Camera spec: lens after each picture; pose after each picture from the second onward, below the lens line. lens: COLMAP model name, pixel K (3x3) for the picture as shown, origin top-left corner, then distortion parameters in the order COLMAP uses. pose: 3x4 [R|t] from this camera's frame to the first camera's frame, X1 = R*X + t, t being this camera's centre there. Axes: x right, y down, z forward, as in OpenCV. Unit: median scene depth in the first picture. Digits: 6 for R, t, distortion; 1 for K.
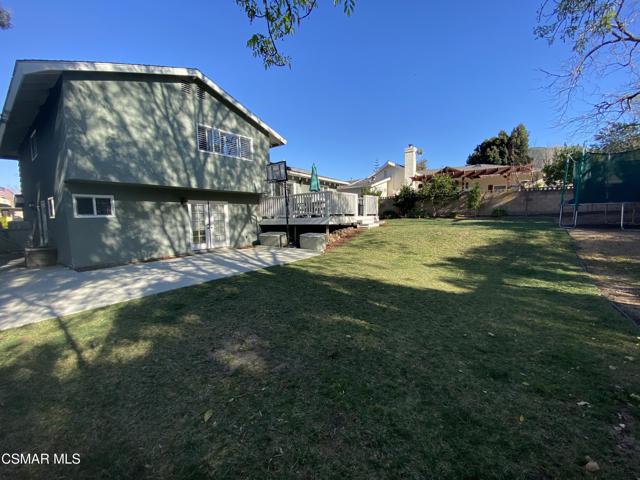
lens RADIAL K [[257.2, 0, 320.0], [0, 257.2, 240.0], [0, 0, 1]] dist [-0.008468, -0.000221]
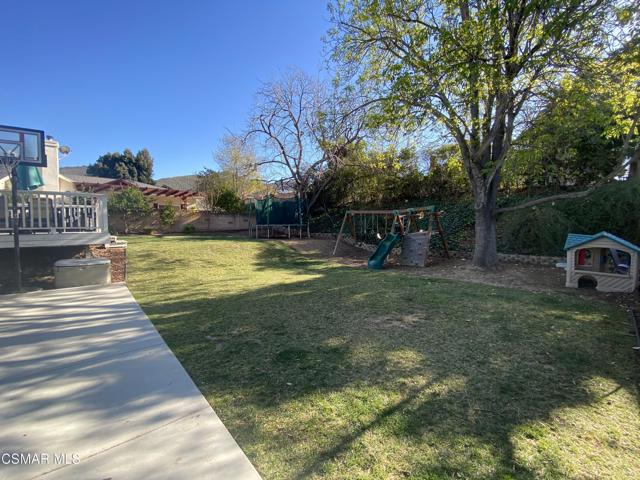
lens RADIAL K [[257.2, 0, 320.0], [0, 257.2, 240.0], [0, 0, 1]] dist [-0.008468, -0.000221]
pose [[0.223290, -0.028649, 0.974331, -0.267799], [0.096598, 0.995298, 0.007128, -0.010607], [-0.969954, 0.092526, 0.225007, 0.160885]]
